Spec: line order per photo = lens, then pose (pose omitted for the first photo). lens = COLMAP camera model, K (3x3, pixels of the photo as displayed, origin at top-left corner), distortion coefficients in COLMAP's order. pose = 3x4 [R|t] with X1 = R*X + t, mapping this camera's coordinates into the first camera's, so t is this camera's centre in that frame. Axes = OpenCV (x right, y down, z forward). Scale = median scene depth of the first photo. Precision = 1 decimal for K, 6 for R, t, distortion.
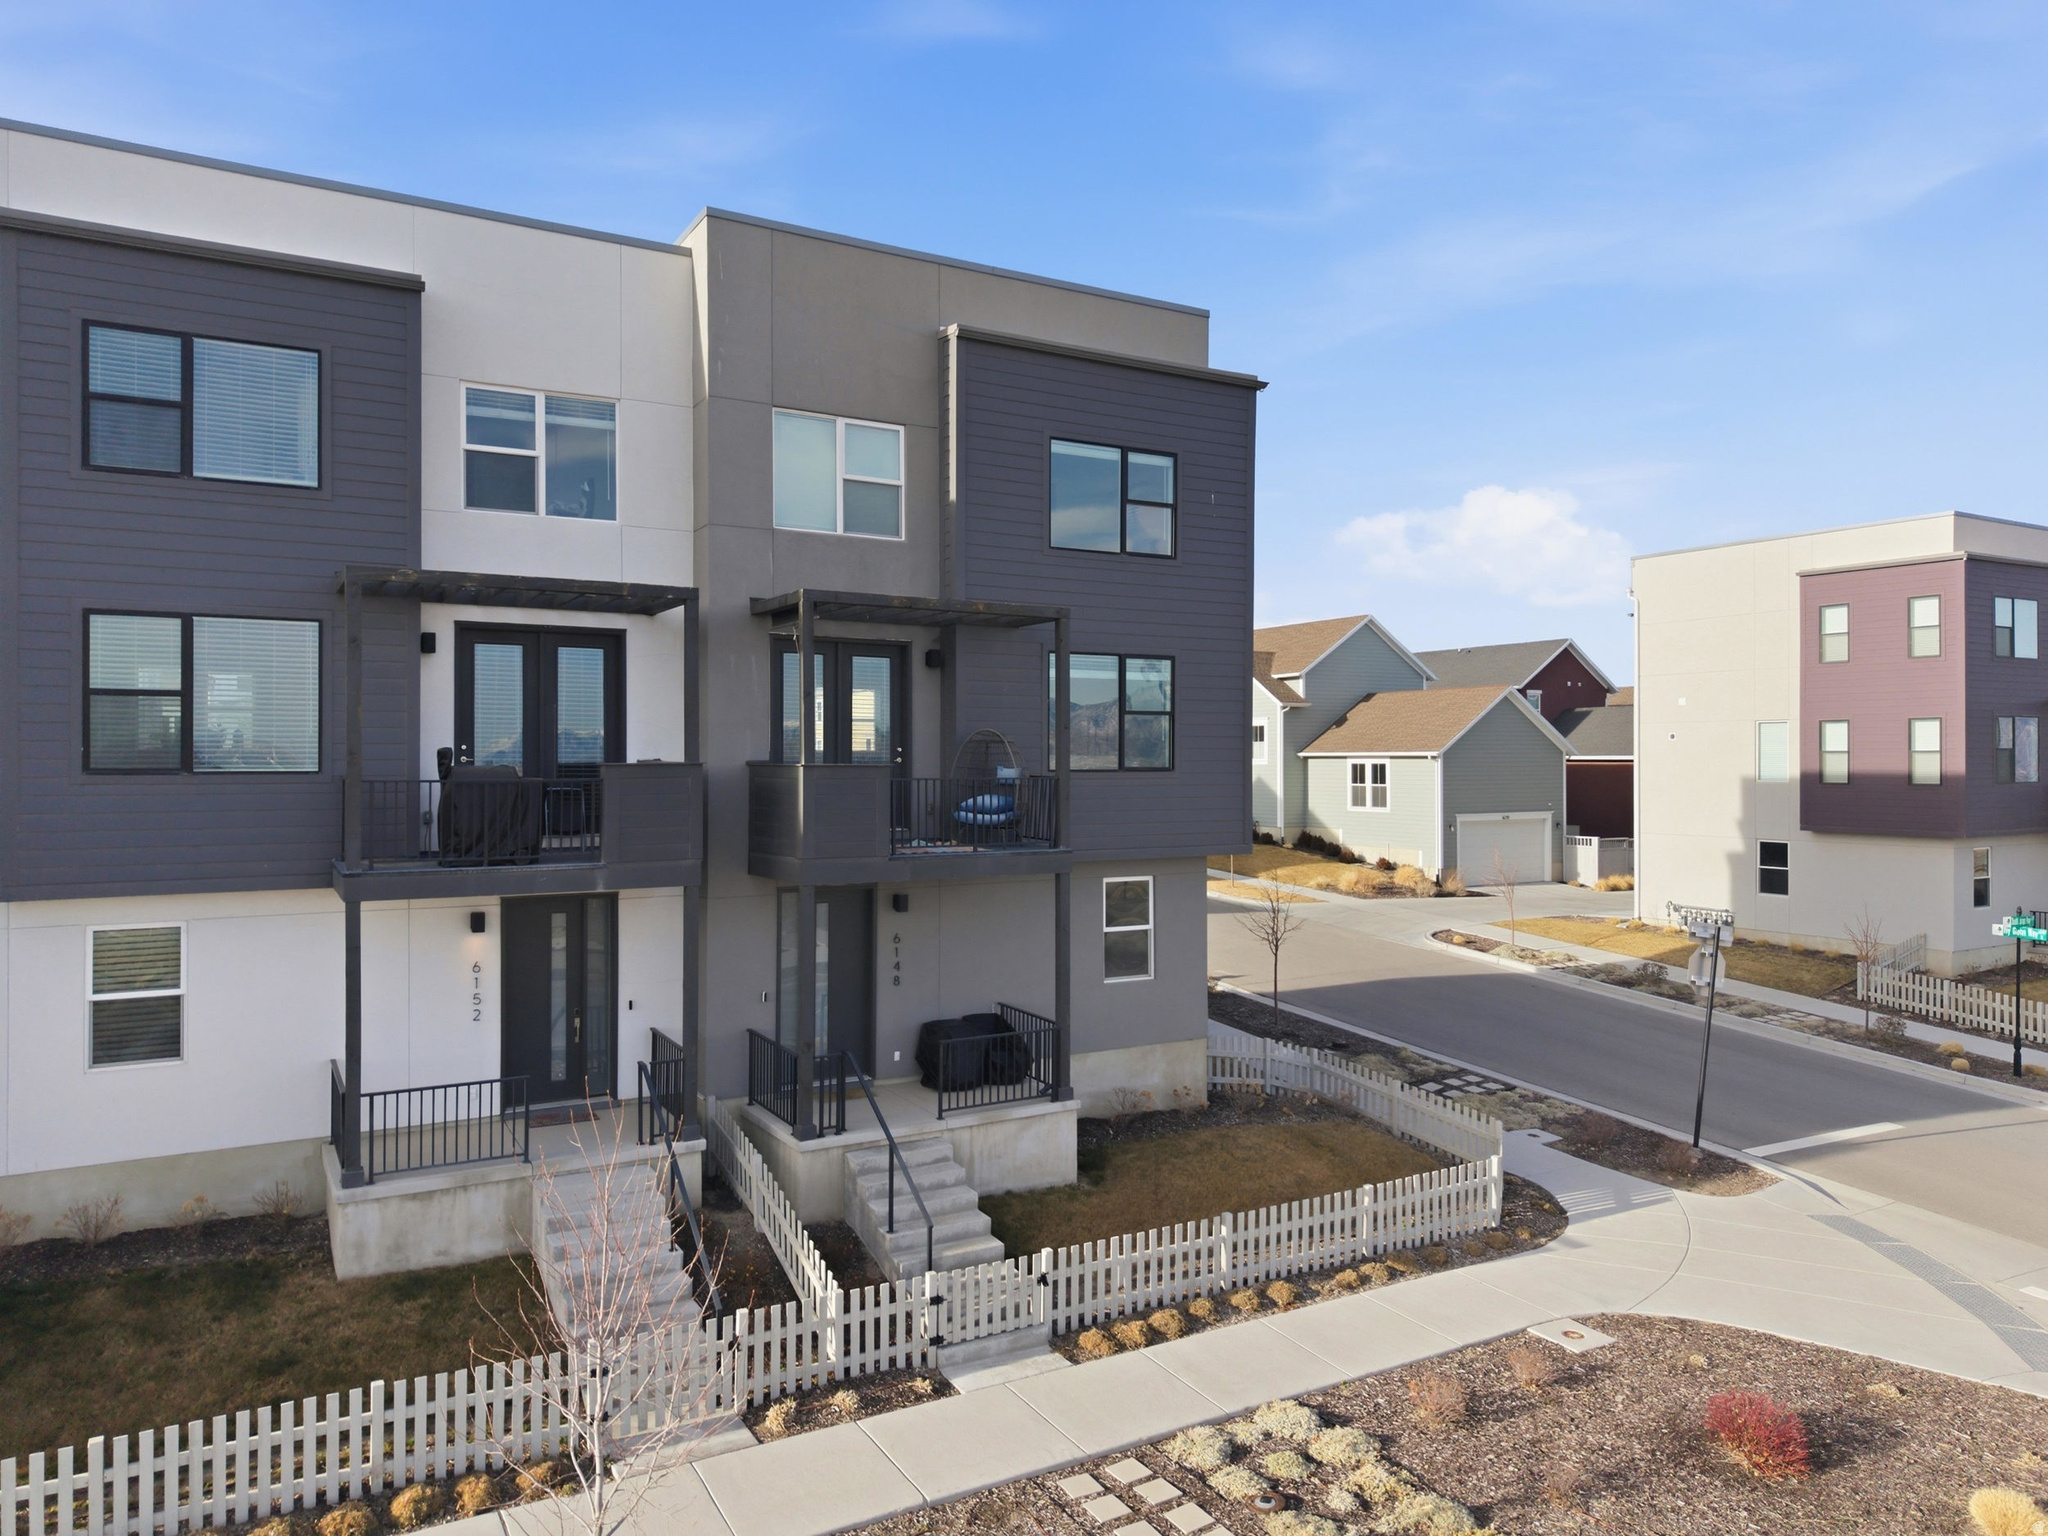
lens RADIAL K [[1382.4, 0, 1026.7], [0, 1382.4, 771.9], [0, 0, 1]] dist [-0.000685, 0.018262]
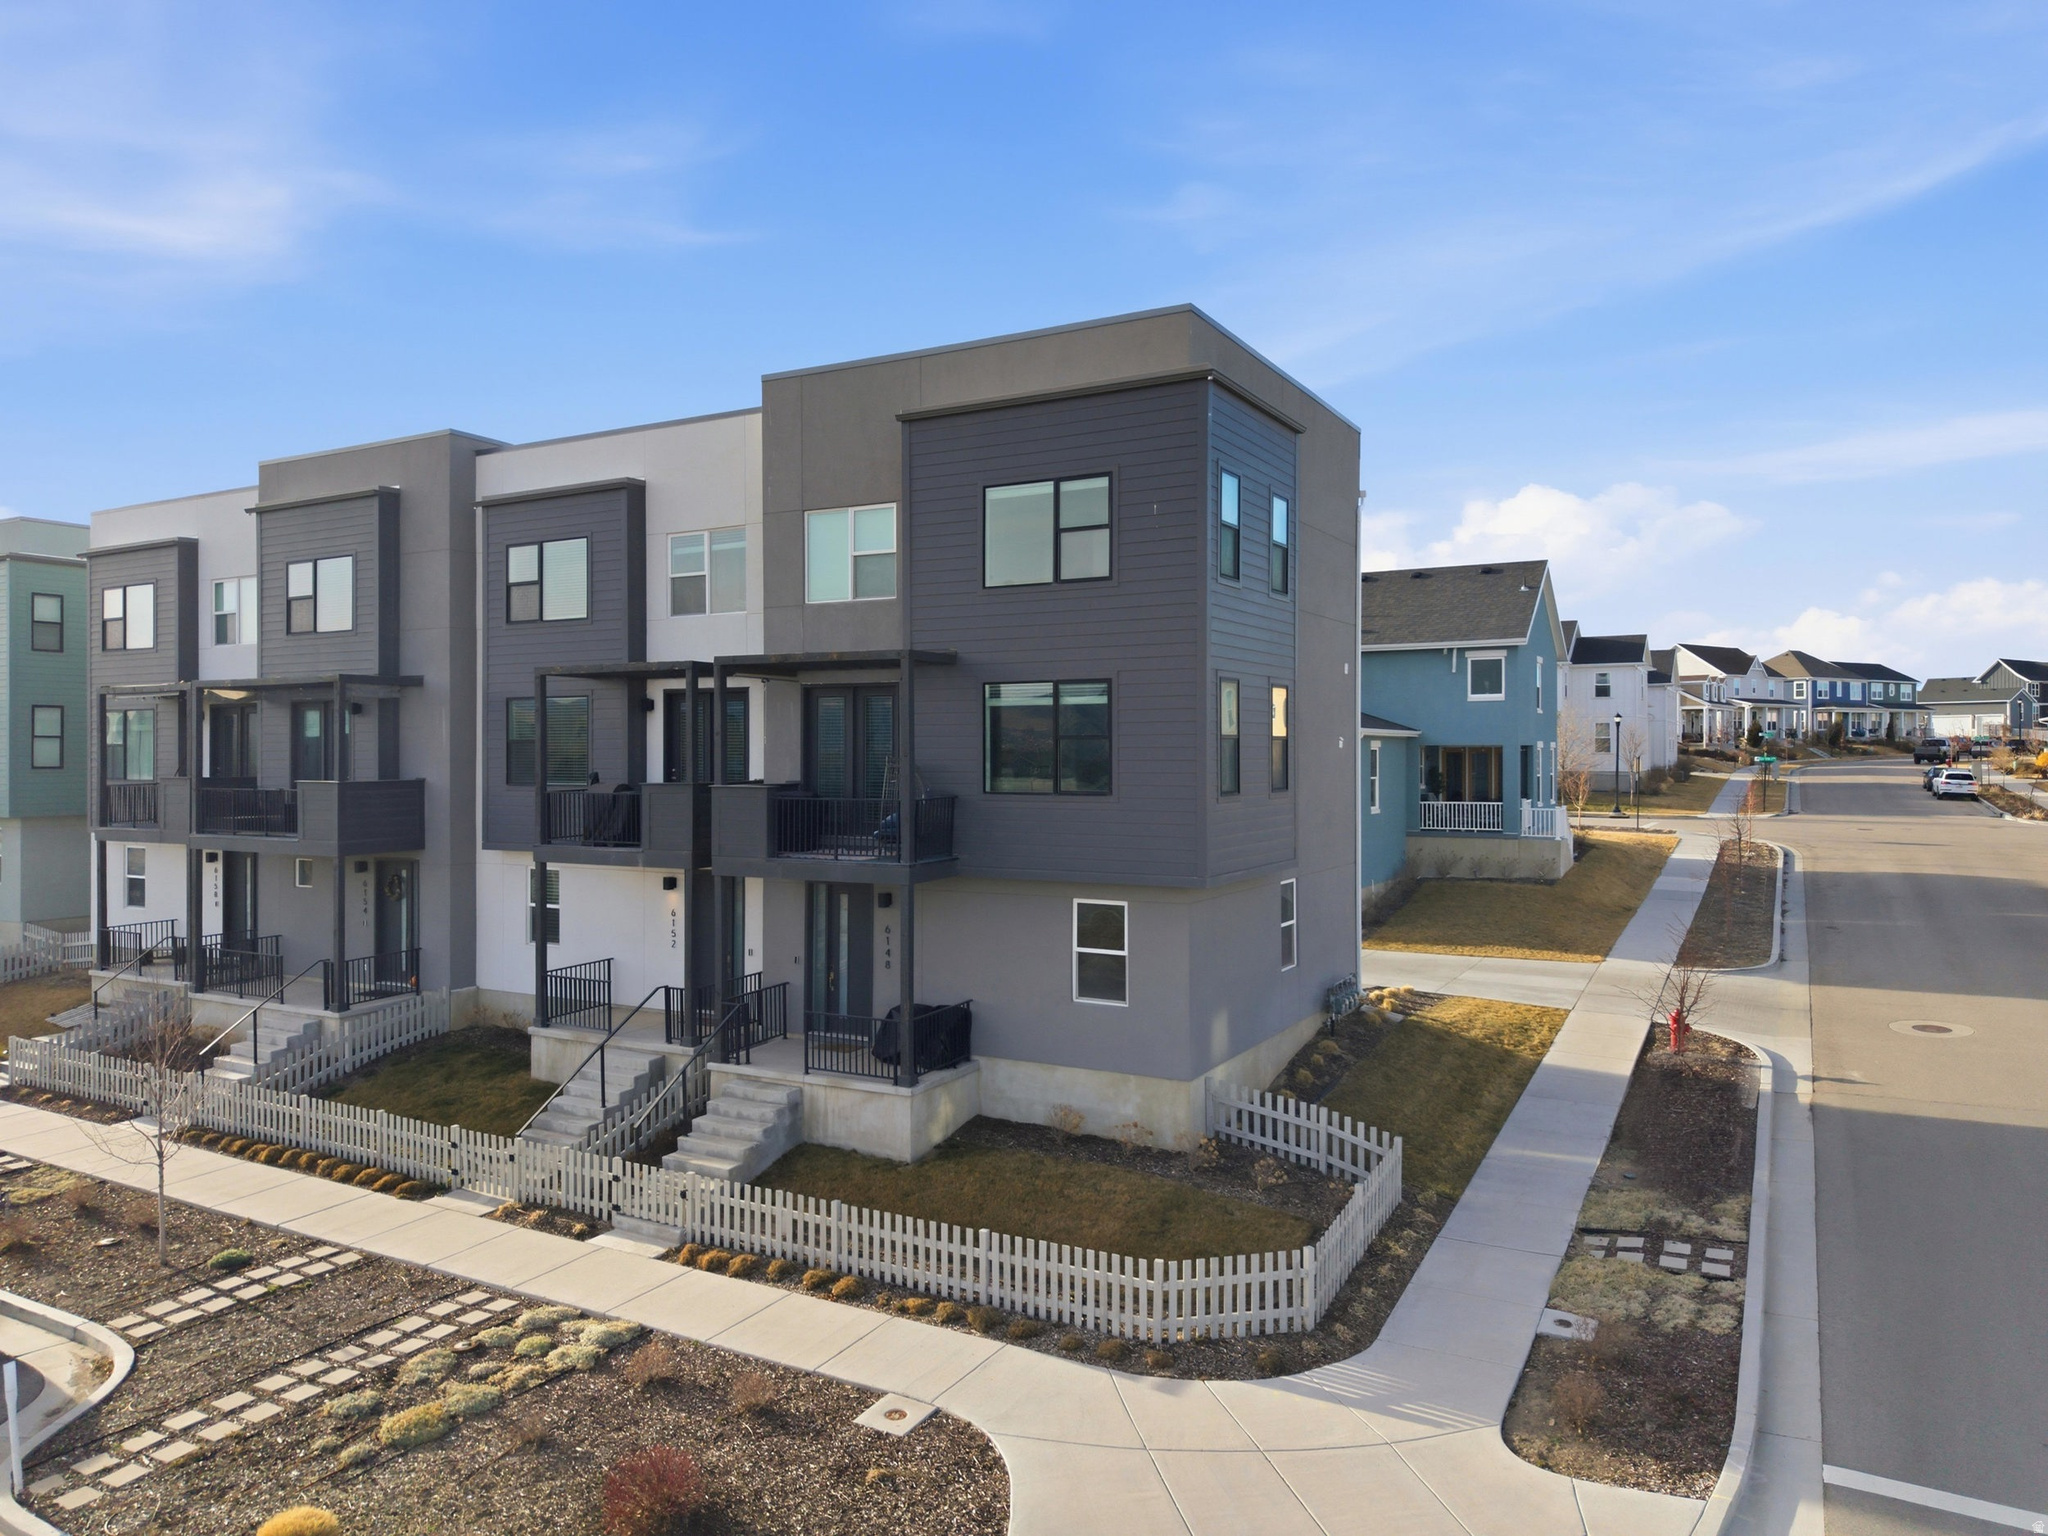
lens RADIAL K [[1387.7, 0, 1026.9], [0, 1387.7, 771.6], [0, 0, 1]] dist [0.006335, -0.001039]
pose [[0.514960, 0.013527, -0.857108, 1.078672], [-0.002128, 0.999893, 0.014502, -0.037821], [0.857212, -0.005644, 0.514933, 0.515814]]
